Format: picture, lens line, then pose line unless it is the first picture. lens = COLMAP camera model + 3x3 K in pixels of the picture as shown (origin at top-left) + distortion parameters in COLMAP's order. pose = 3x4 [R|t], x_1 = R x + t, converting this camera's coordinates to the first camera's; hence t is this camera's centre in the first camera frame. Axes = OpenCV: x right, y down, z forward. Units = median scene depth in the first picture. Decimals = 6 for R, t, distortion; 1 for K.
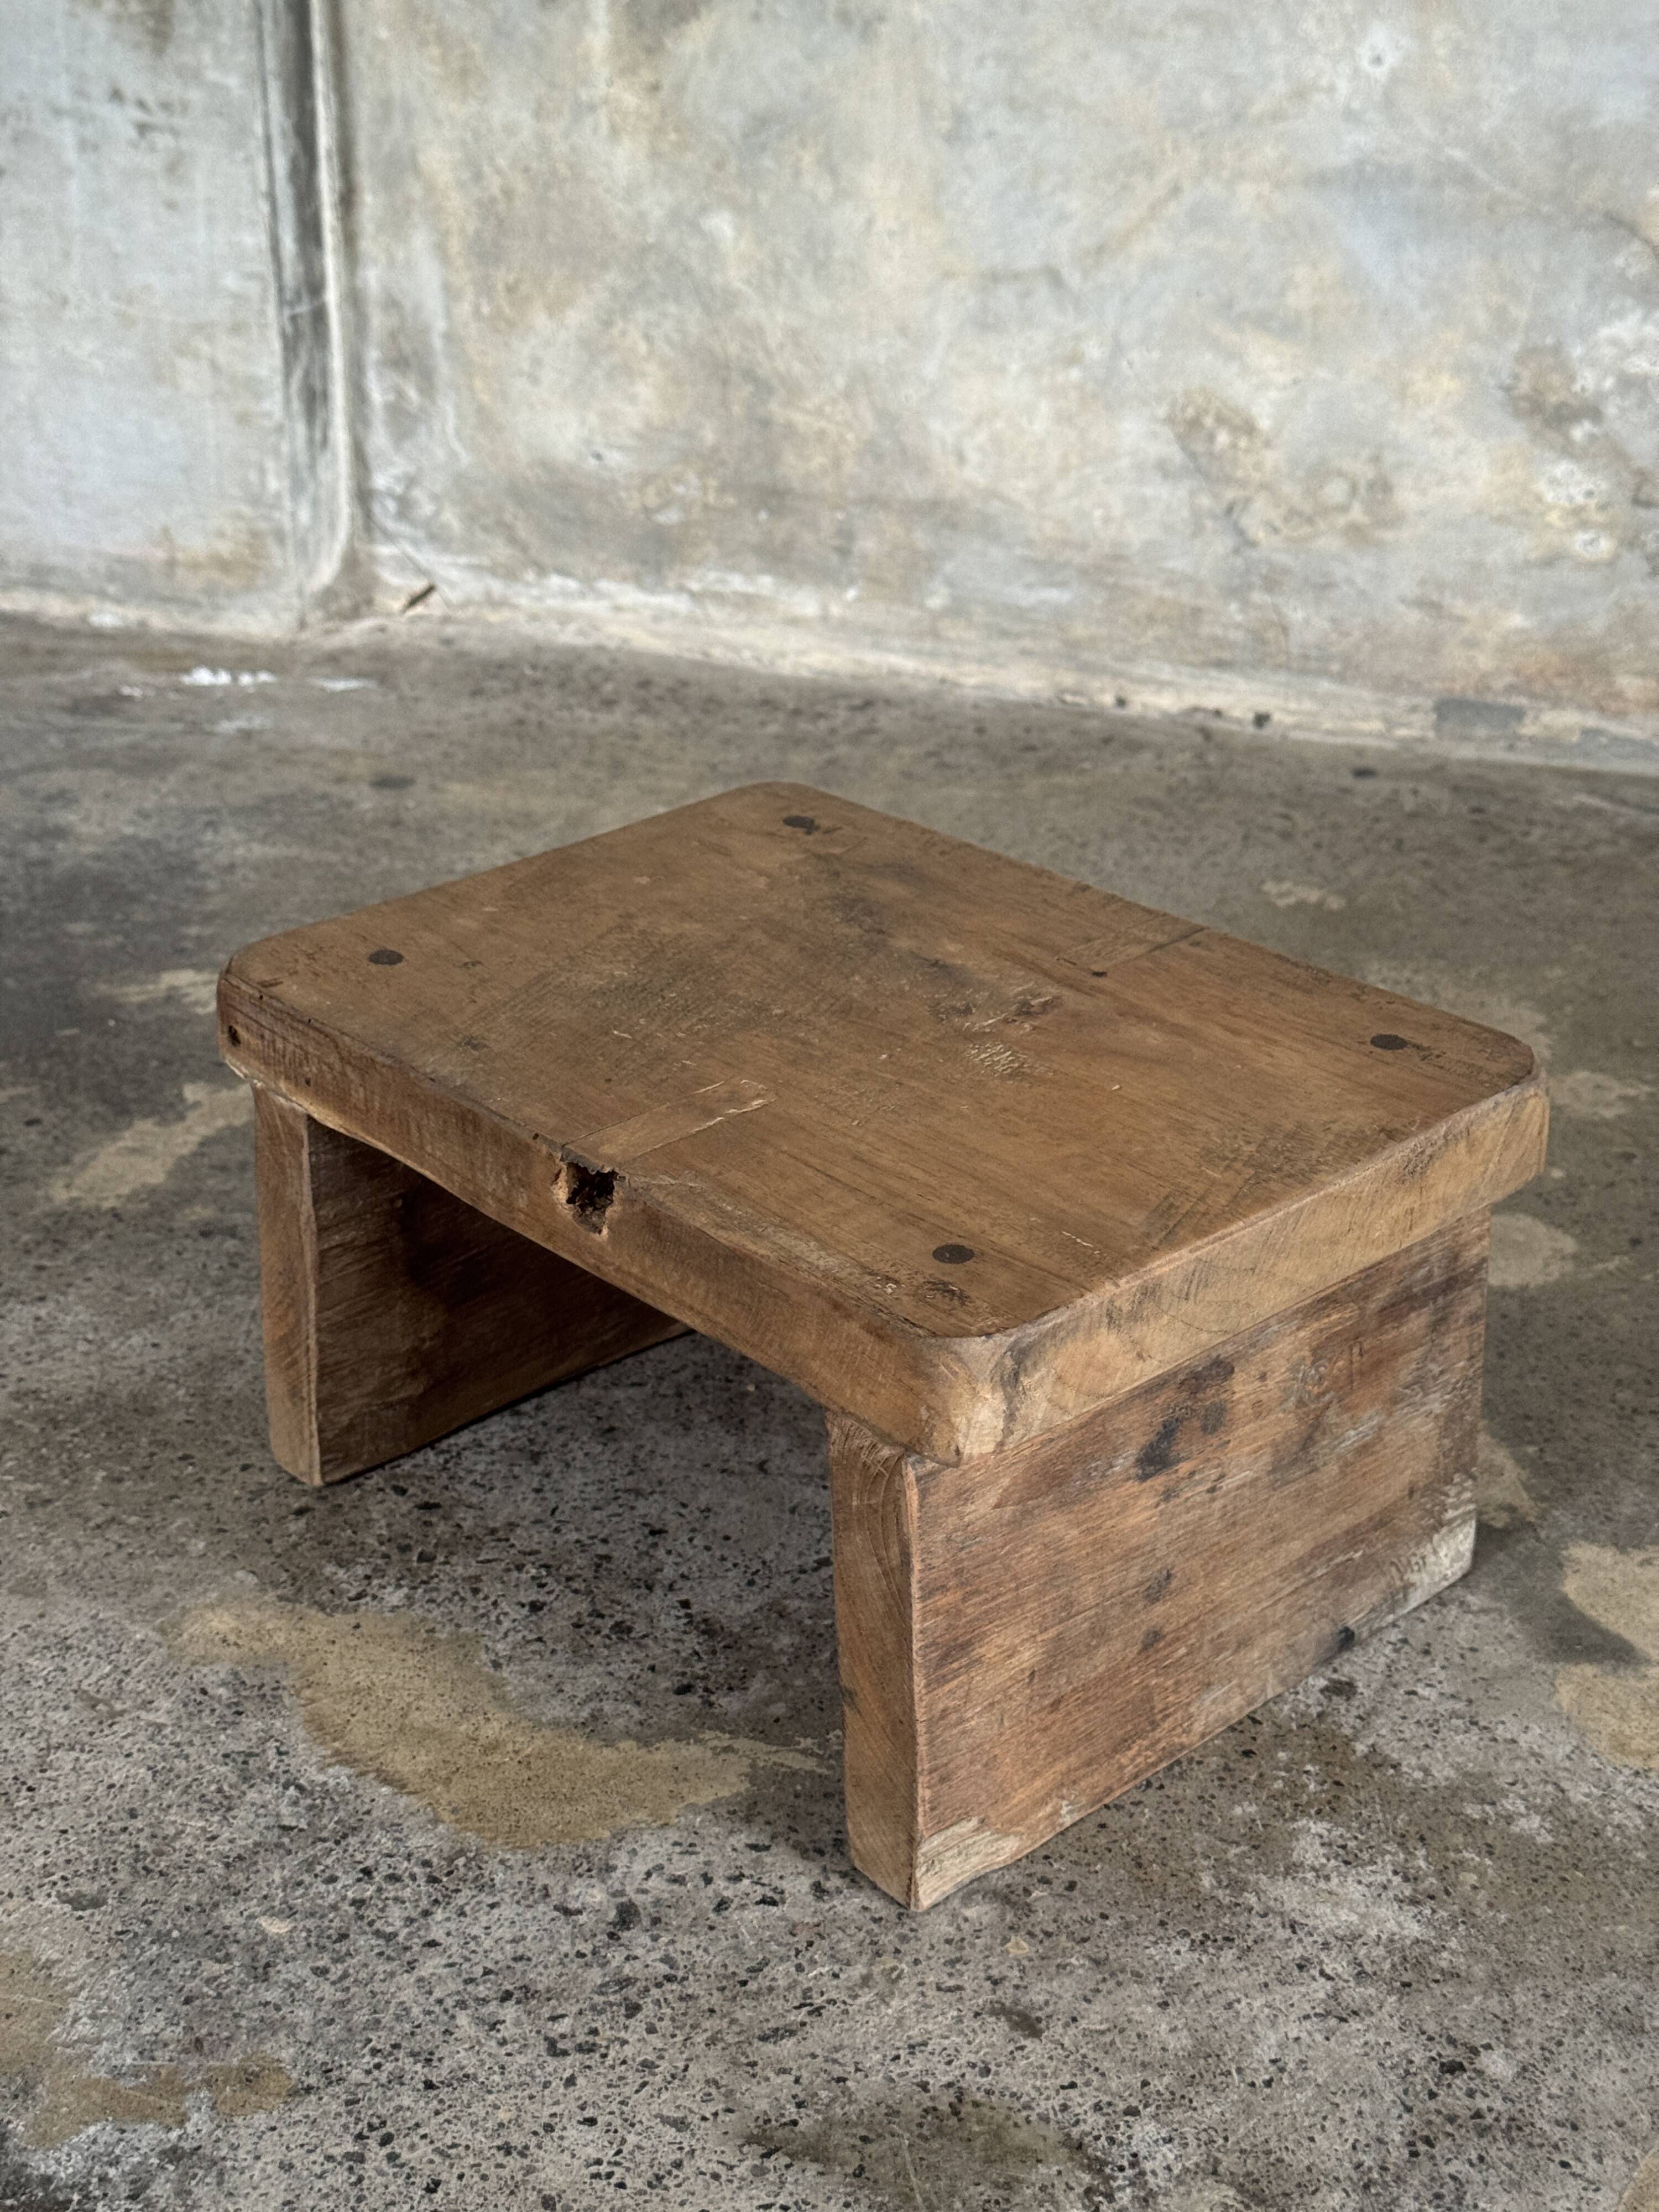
lens RADIAL K [[3119.2, 0, 831.3], [0, 3119.2, 1112.3], [0, 0, 1]] dist [0.114072, 0.000000]
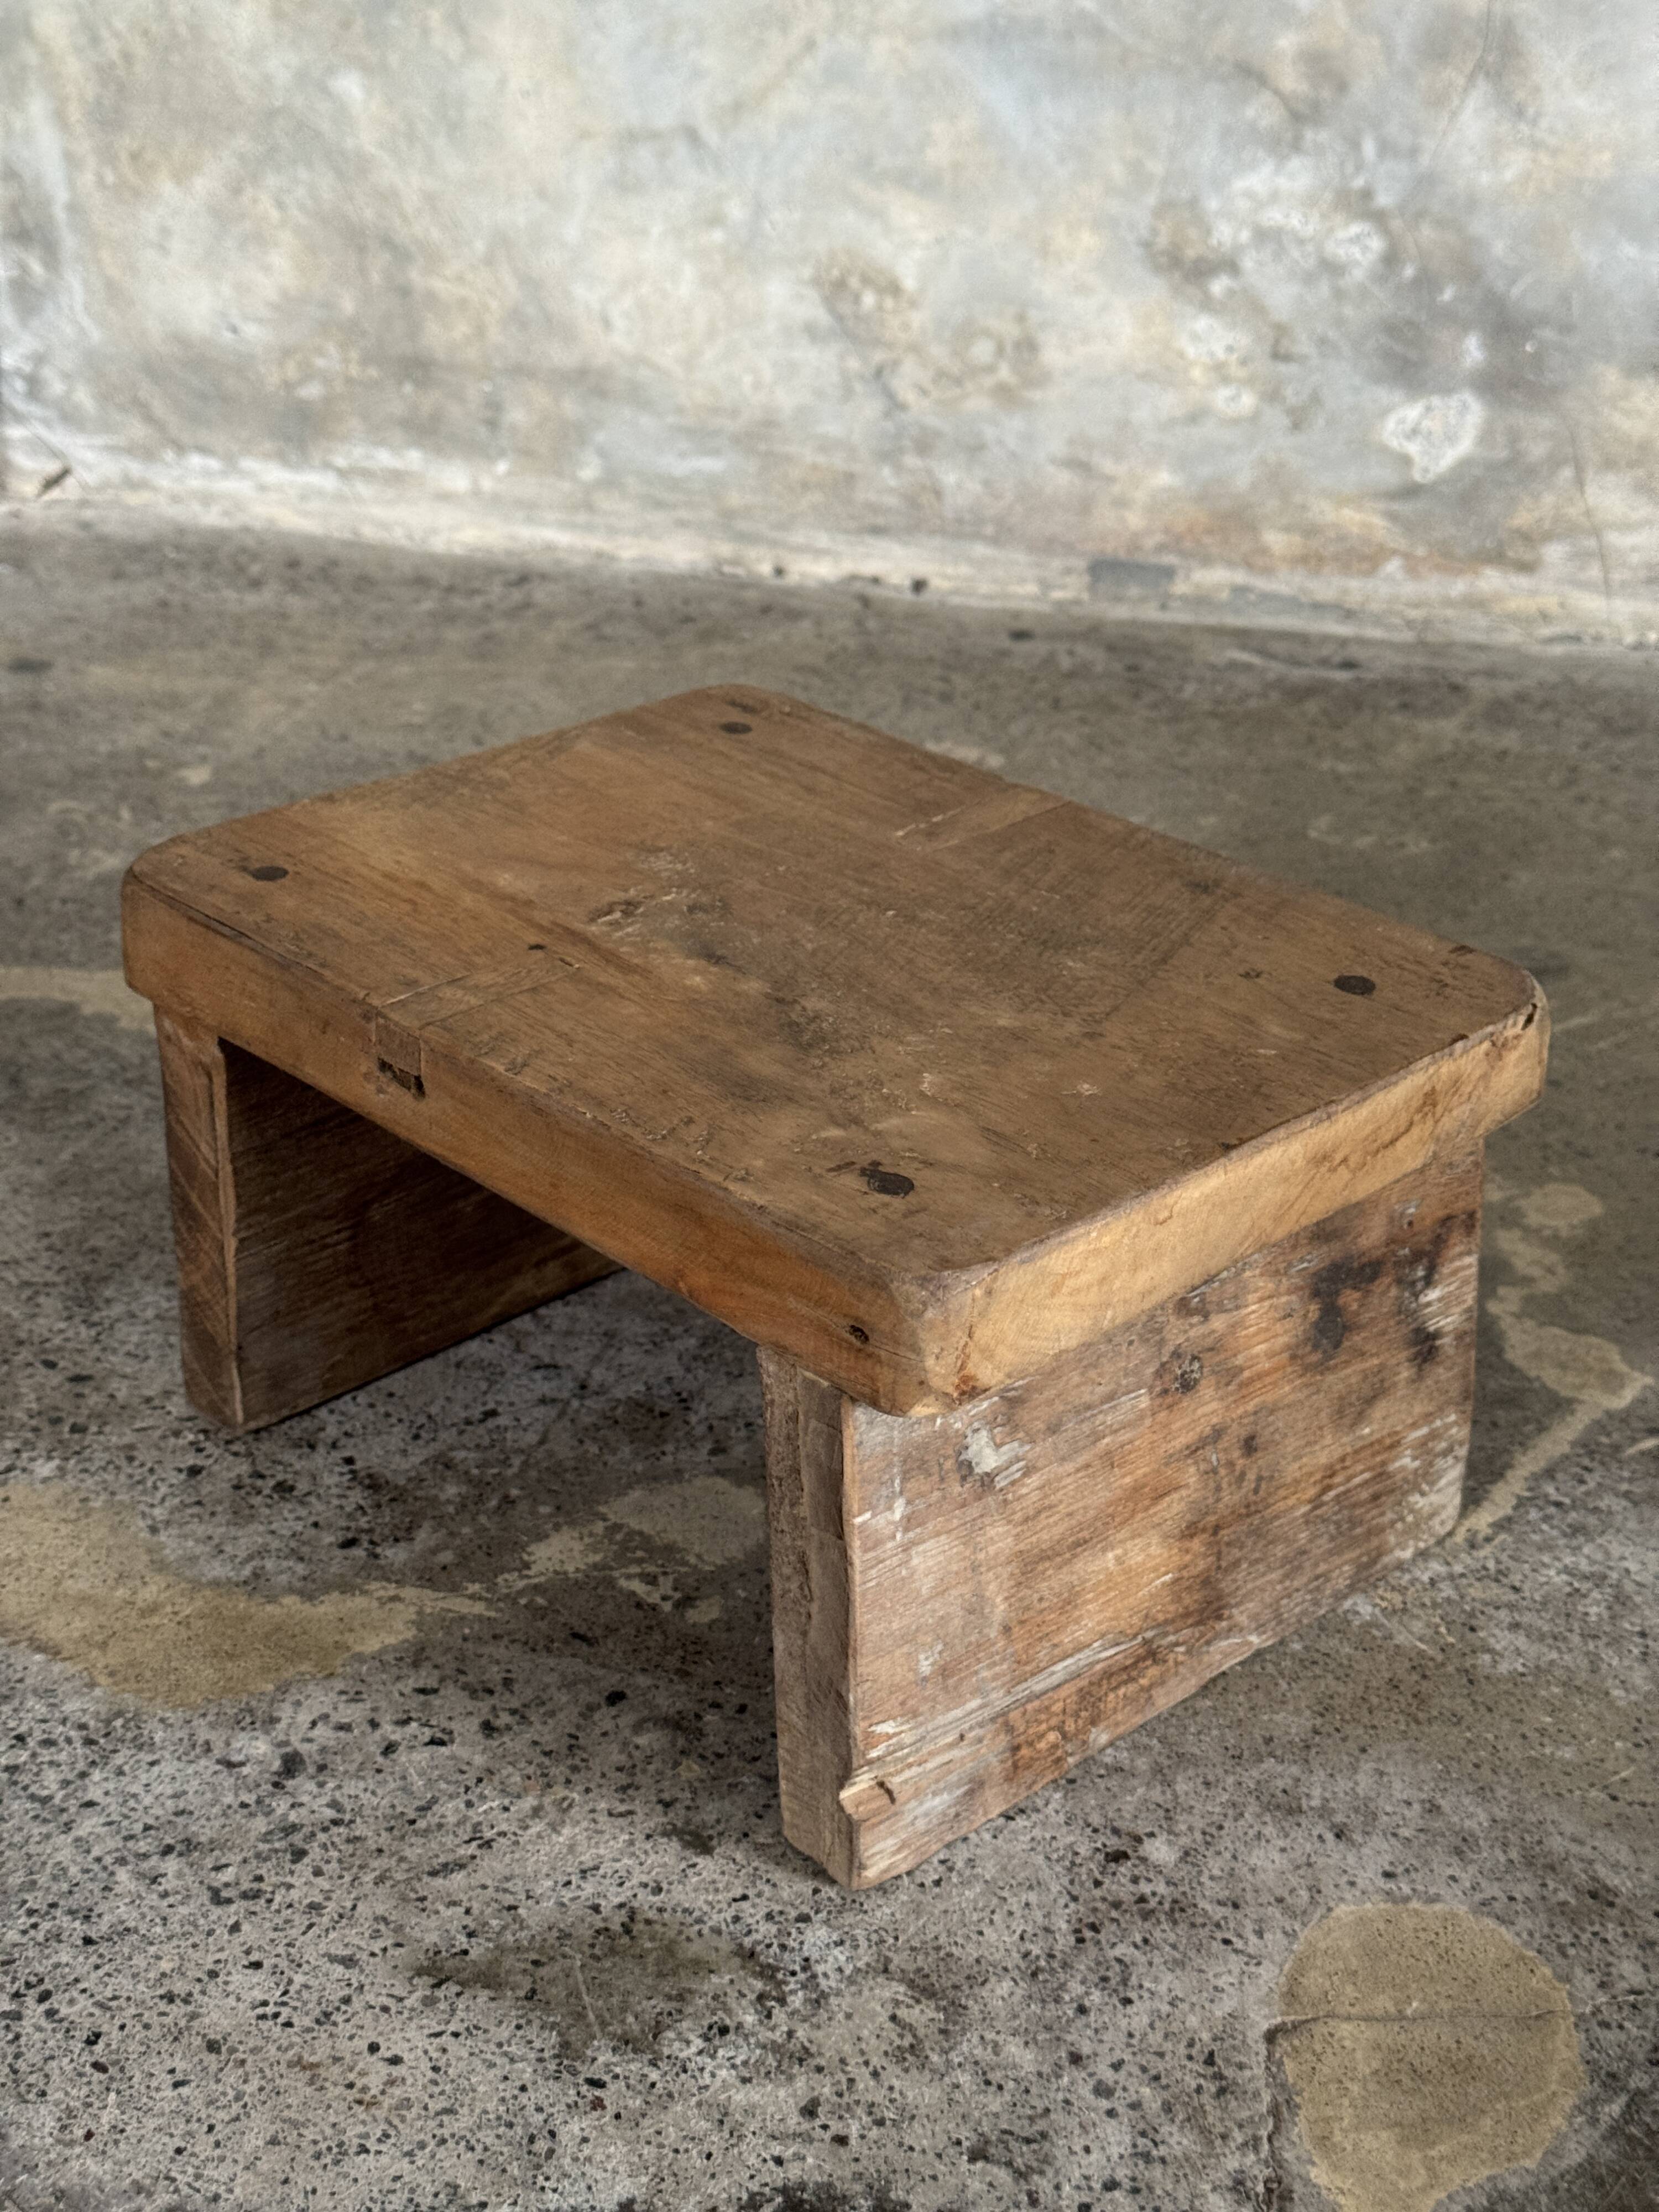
lens RADIAL K [[3119.2, 0, 809.3], [0, 3119.2, 1121.9], [0, 0, 1]] dist [0.114072, 0.000000]
pose [[0.995483, -0.038564, 0.086753, 0.017351], [0.036303, 0.998963, 0.027490, 0.031009], [-0.087723, -0.024217, 0.995850, 0.009613]]
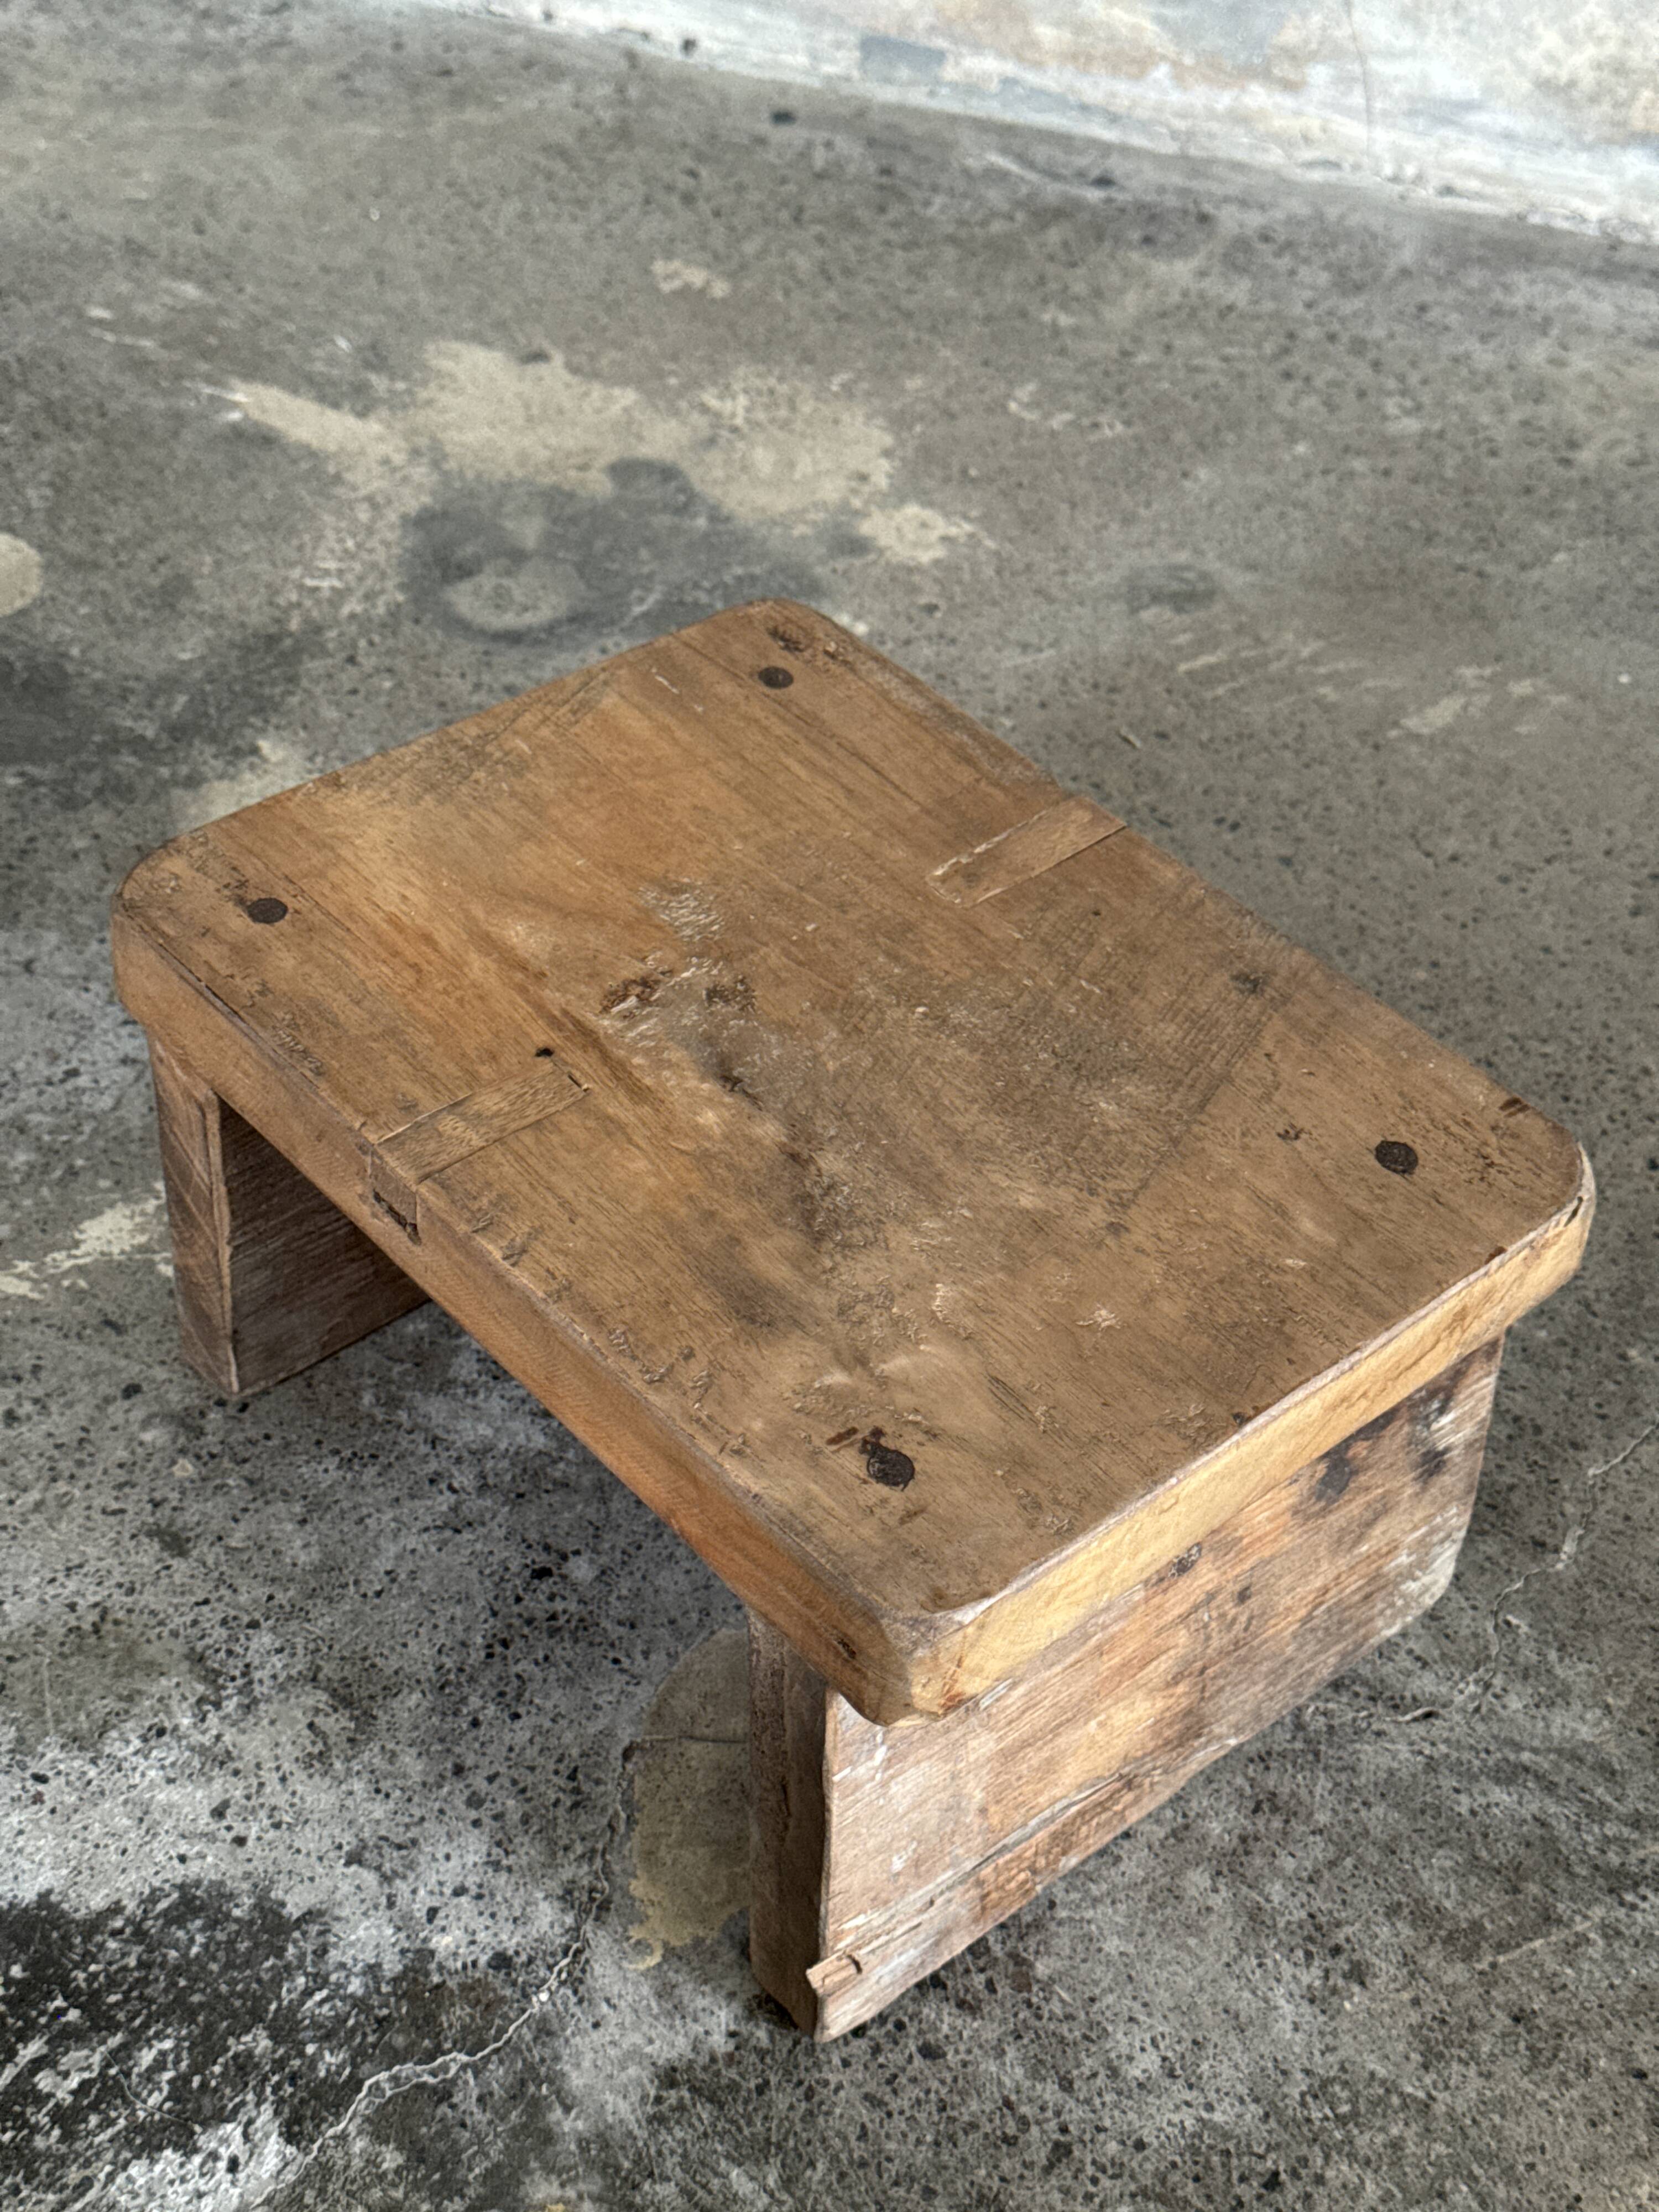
lens RADIAL K [[3119.2, 0, 862.8], [0, 3119.2, 1110.6], [0, 0, 1]] dist [0.114072, 0.000000]
pose [[0.995921, -0.007711, 0.089902, 0.186019], [-0.018734, 0.956962, 0.289609, -0.174361], [-0.088265, -0.290112, 0.952914, -0.054681]]
